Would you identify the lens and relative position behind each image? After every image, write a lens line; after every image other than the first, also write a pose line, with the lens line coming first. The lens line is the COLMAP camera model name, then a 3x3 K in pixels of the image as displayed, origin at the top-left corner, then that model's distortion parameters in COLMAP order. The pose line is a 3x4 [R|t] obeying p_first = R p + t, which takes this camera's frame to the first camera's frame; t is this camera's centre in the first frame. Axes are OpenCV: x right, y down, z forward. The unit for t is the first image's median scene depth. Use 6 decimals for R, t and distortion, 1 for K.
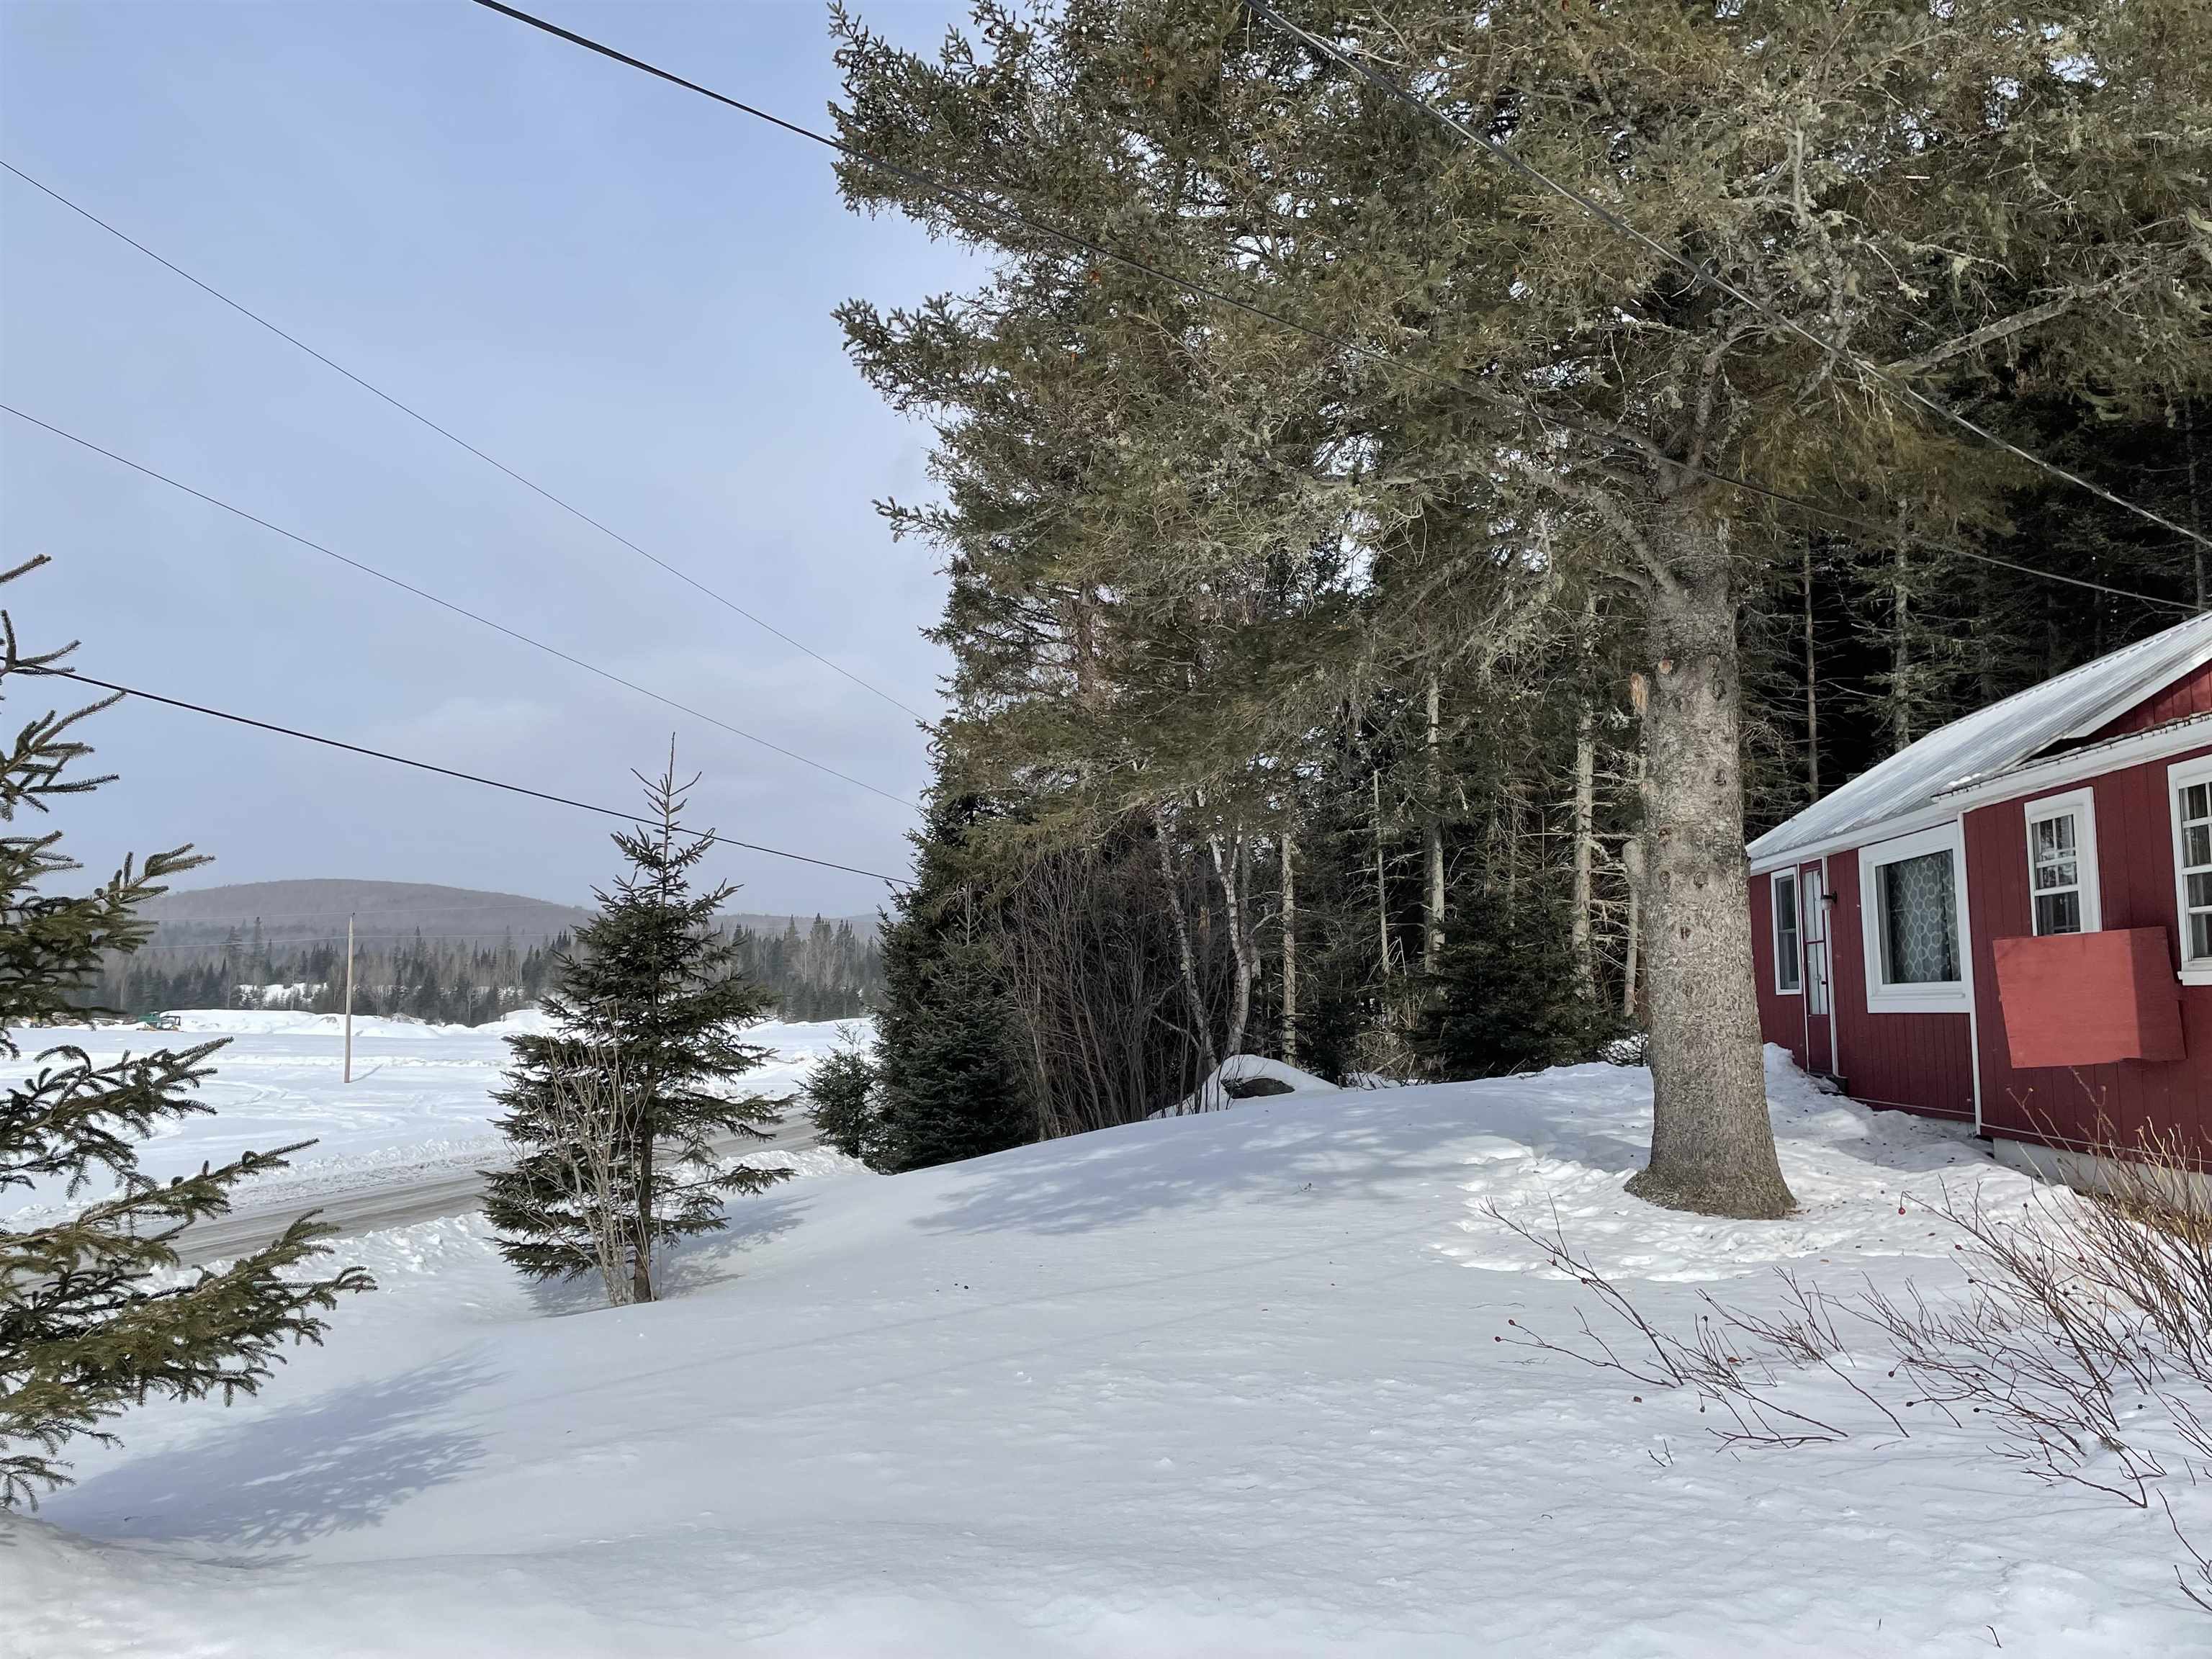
lens RADIAL K [[1654.8, 0, 1103.2], [0, 1654.8, 792.6], [0, 0, 1]] dist [0.104064, -0.138277]
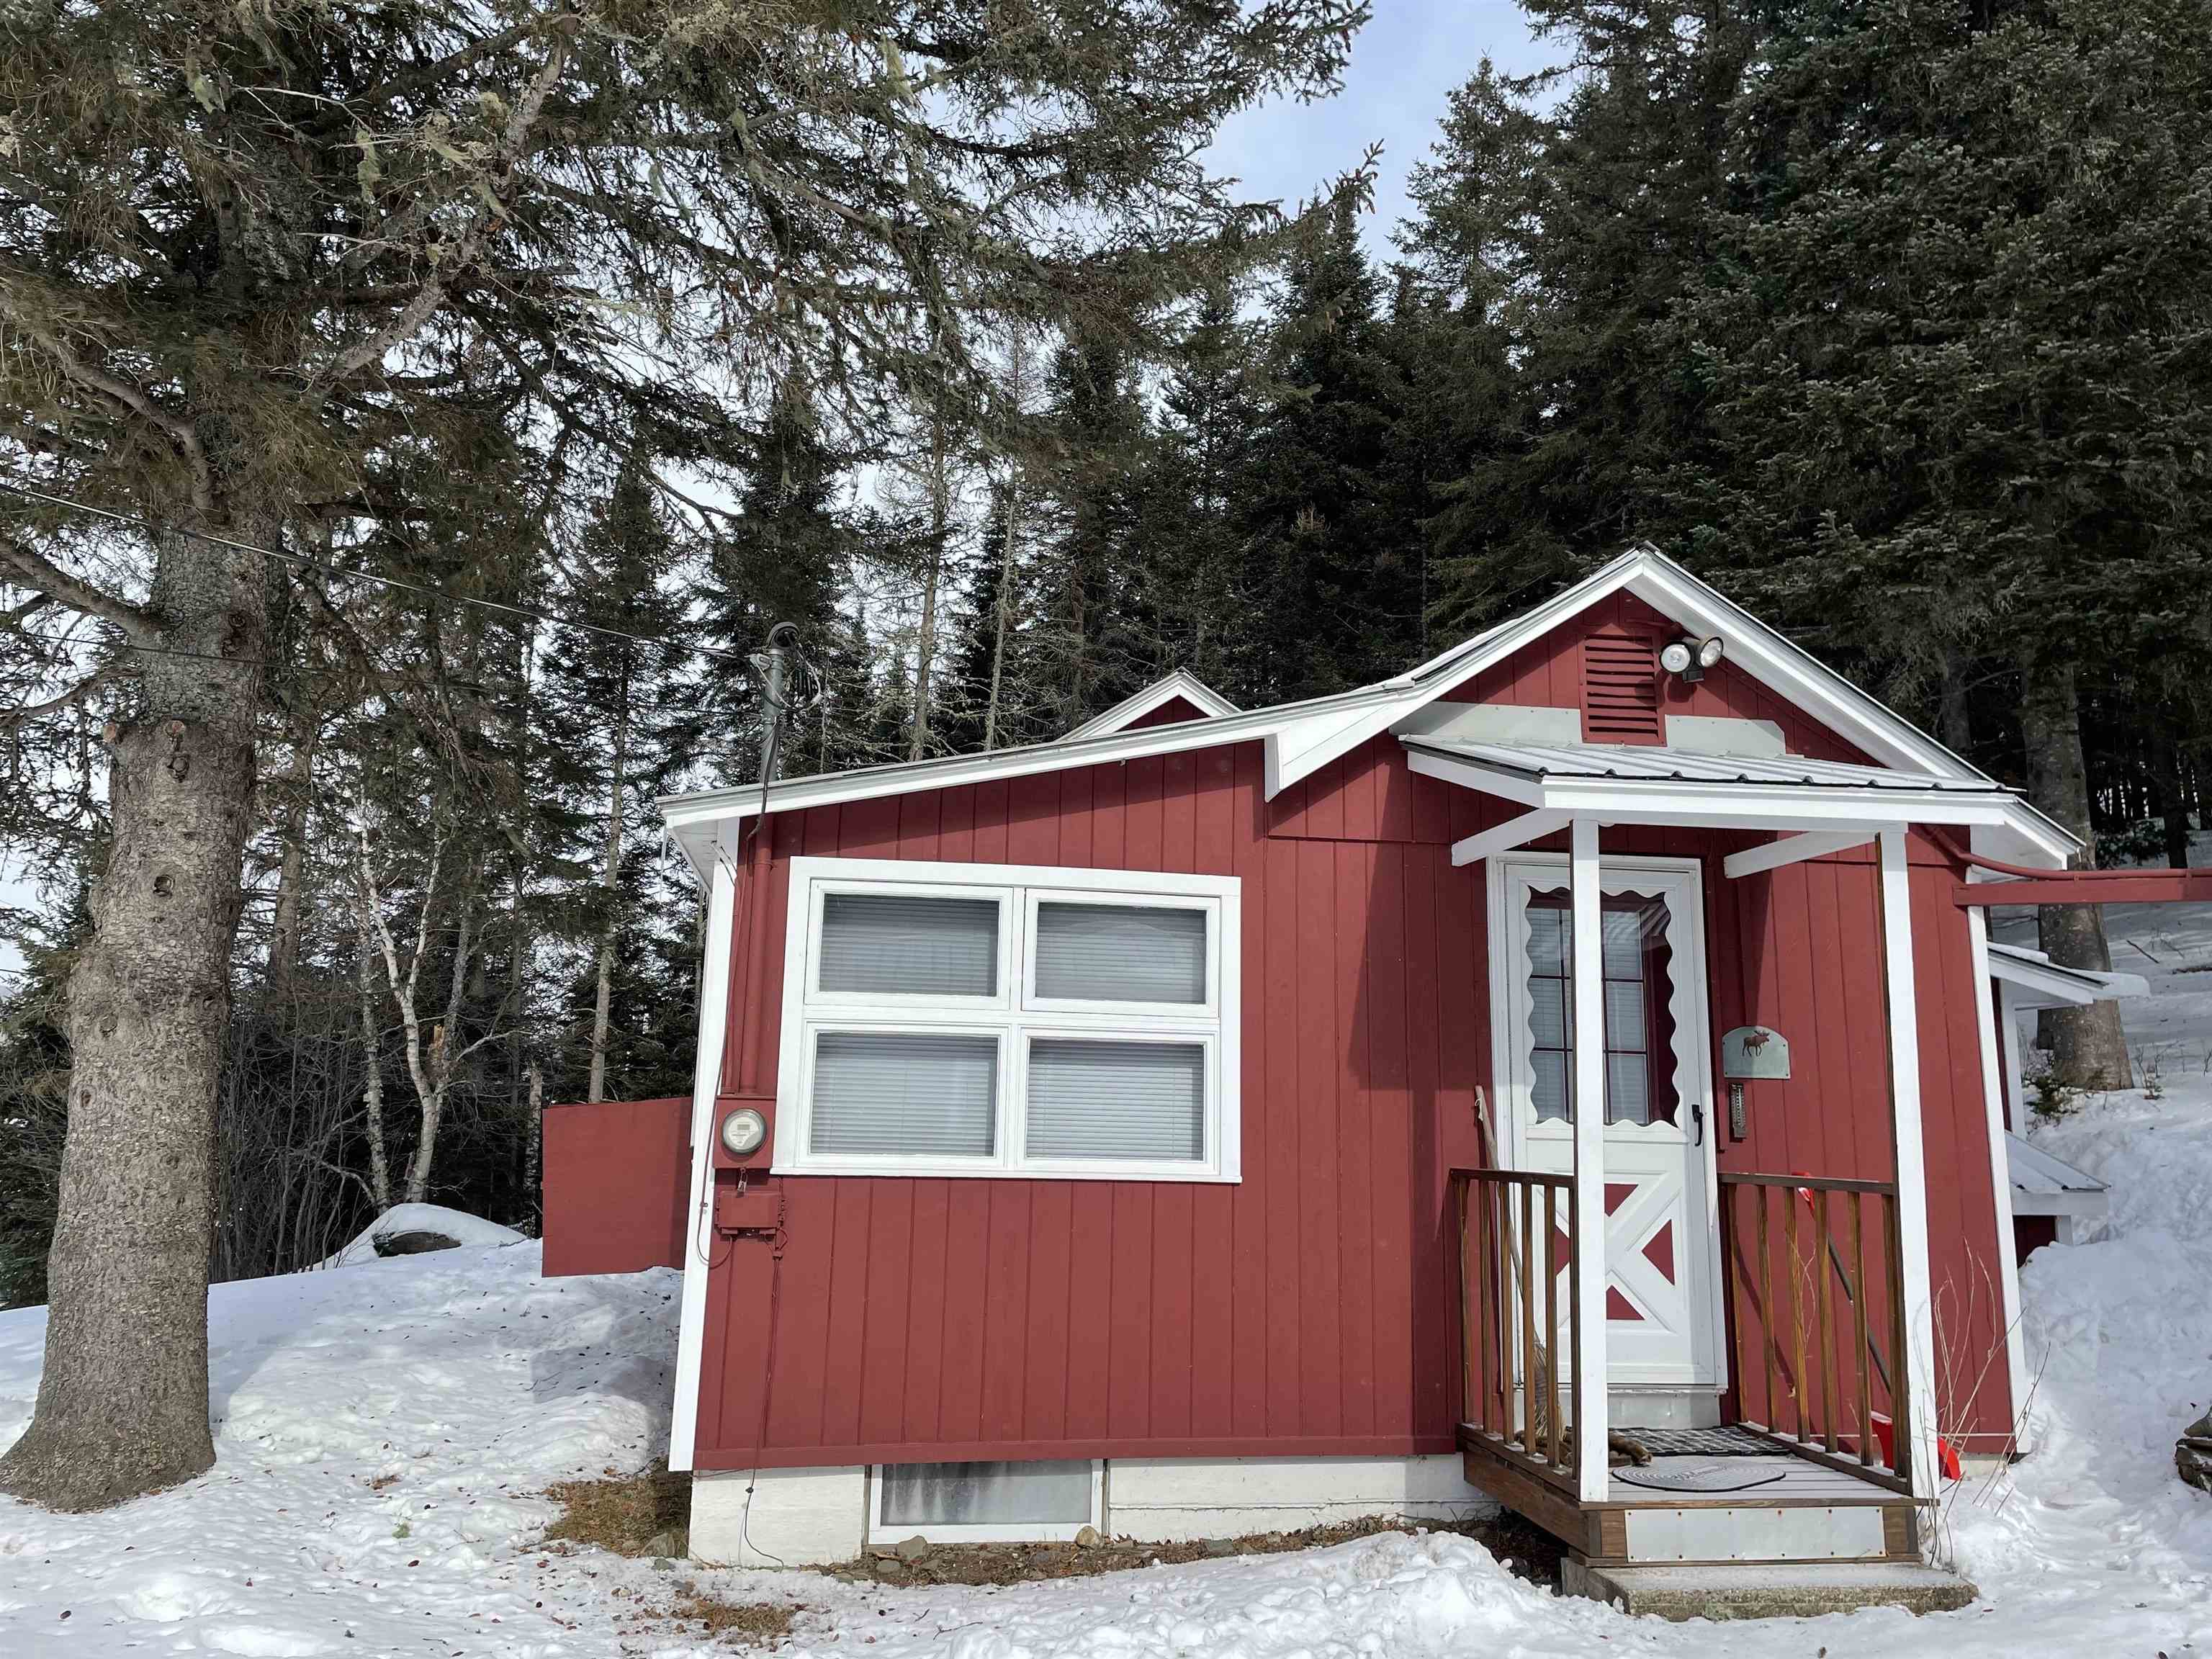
lens RADIAL K [[1654.8, 0, 1103.2], [0, 1654.8, 792.6], [0, 0, 1]] dist [0.104064, -0.138277]
pose [[0.972142, 0.055244, 0.227790, 0.585701], [-0.040060, 0.996689, -0.070755, -0.013590], [-0.230945, 0.059659, 0.971136, 0.177299]]
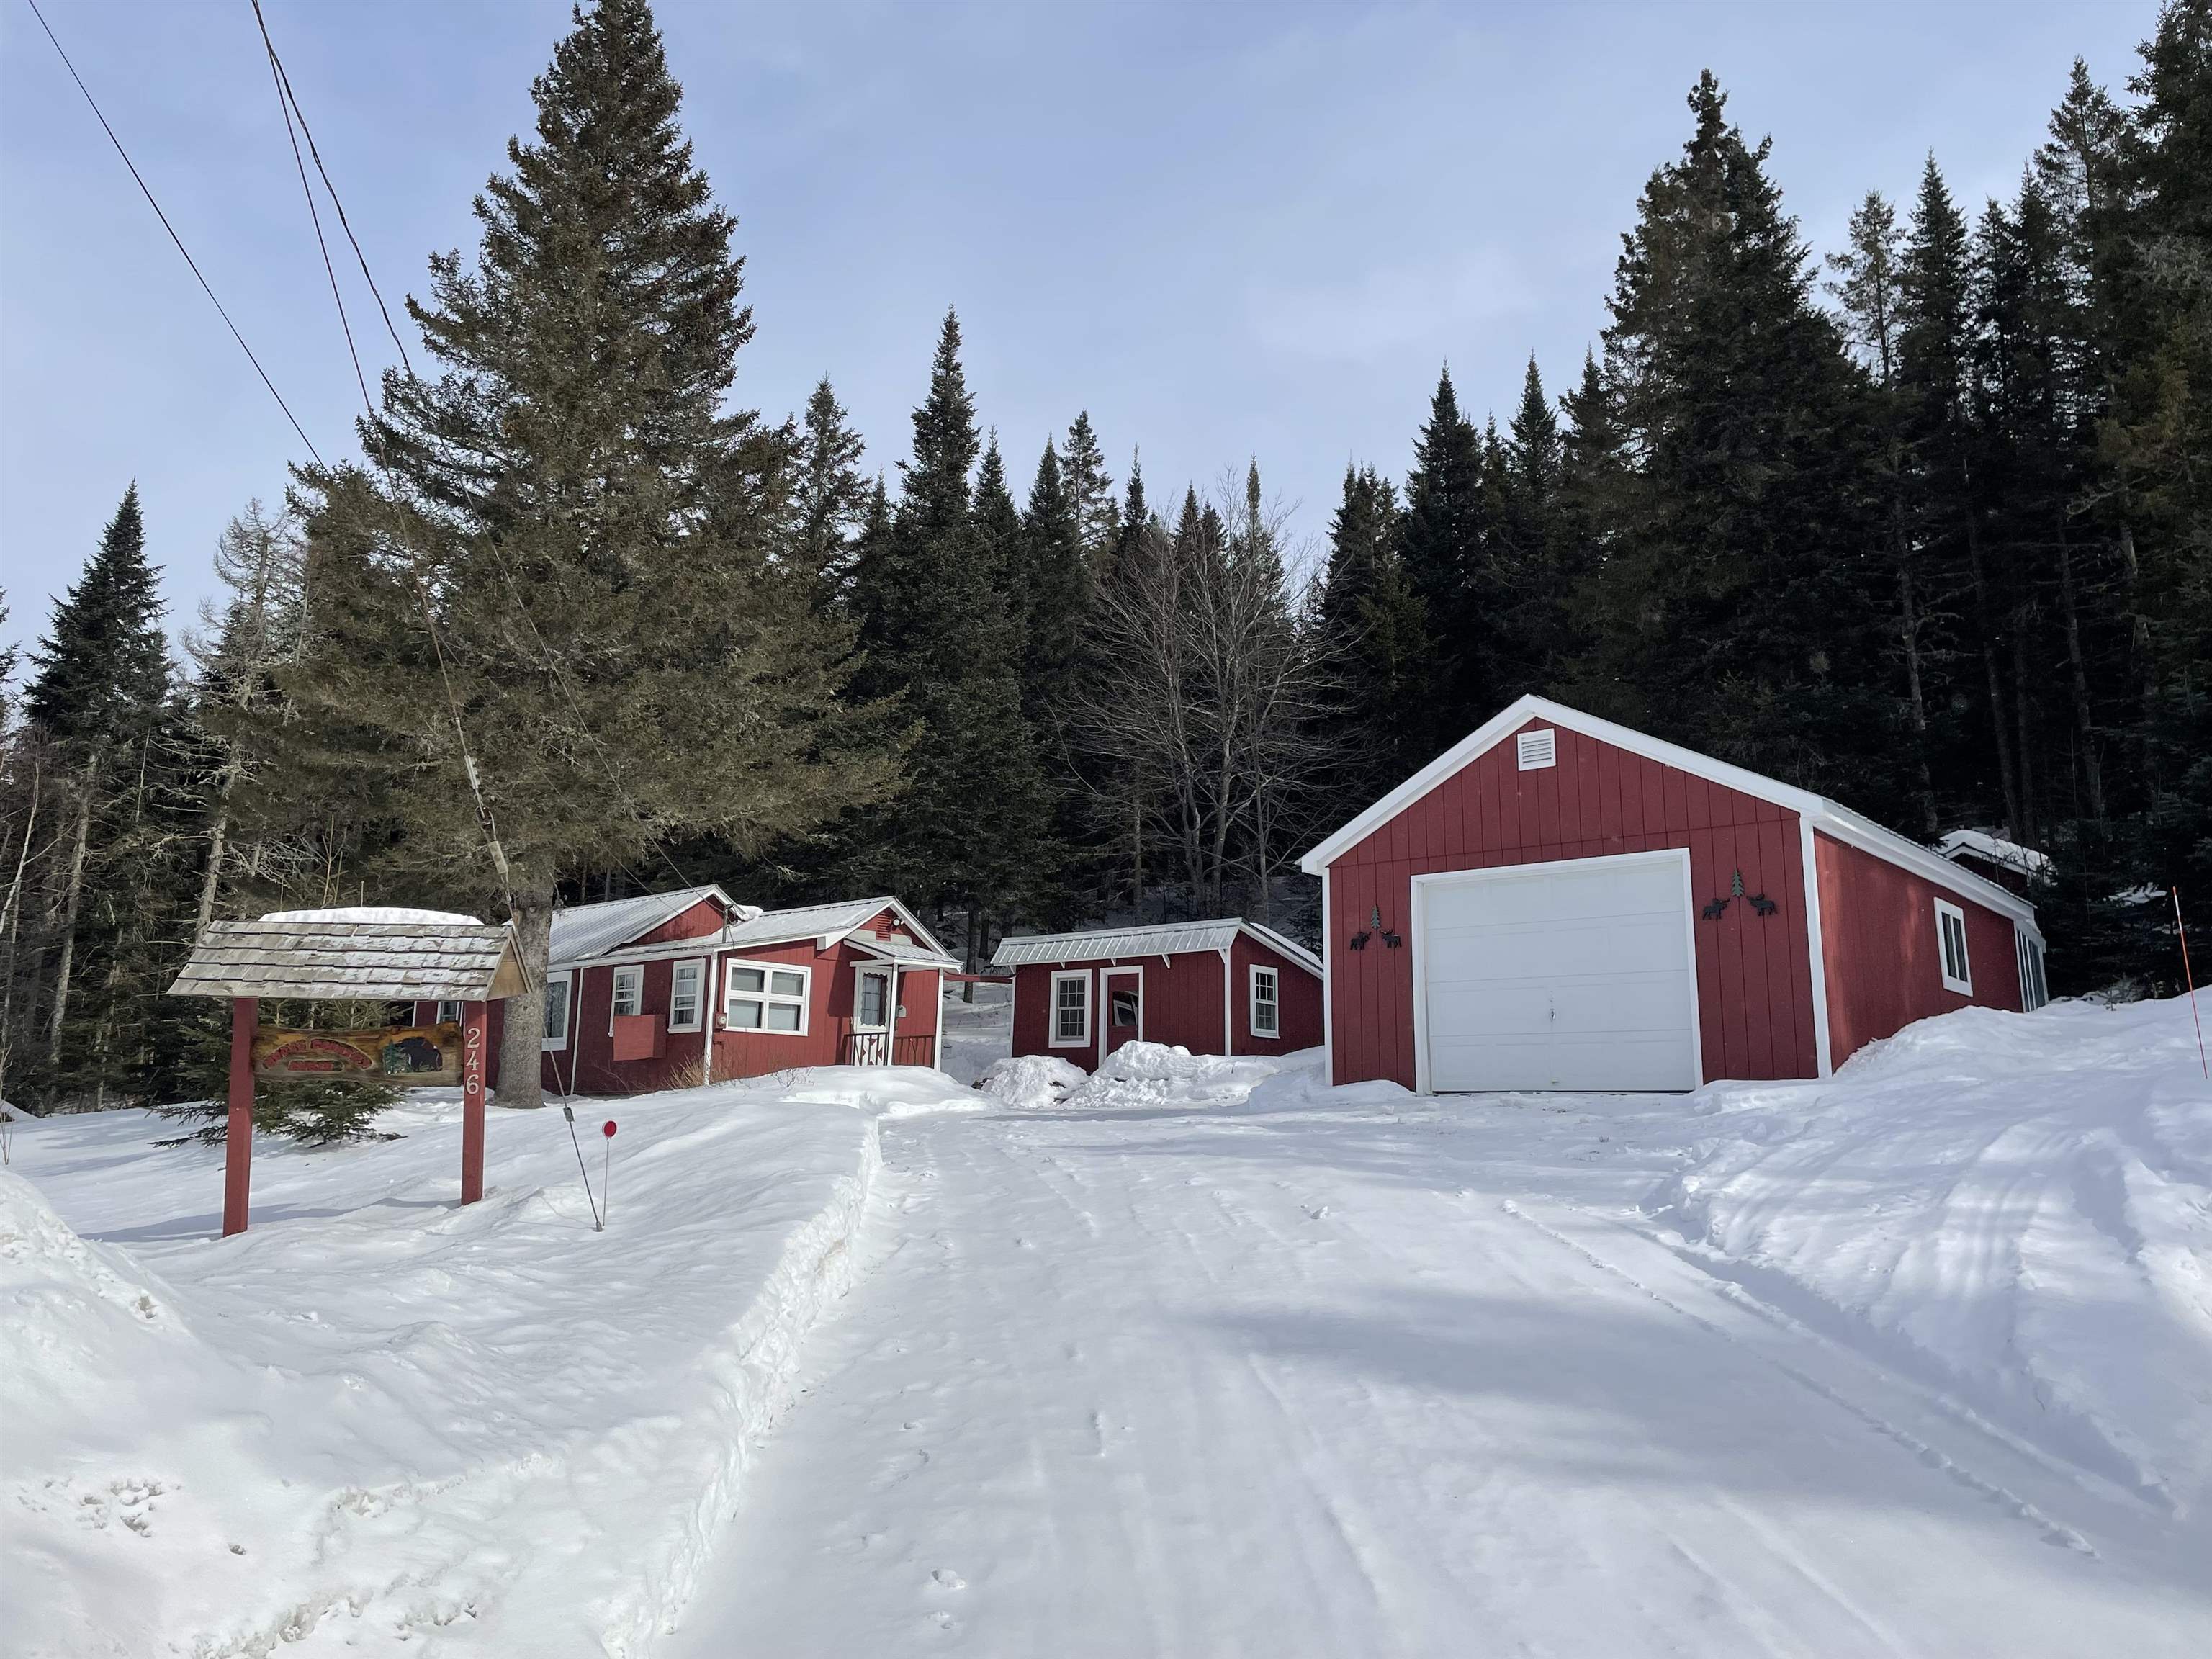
lens RADIAL K [[1654.8, 0, 1103.2], [0, 1654.8, 792.6], [0, 0, 1]] dist [0.104064, -0.138277]
pose [[0.579046, 0.163552, 0.798722, -1.309753], [-0.108890, 0.986409, -0.123043, -0.028729], [-0.807991, -0.015725, 0.588985, -1.330033]]
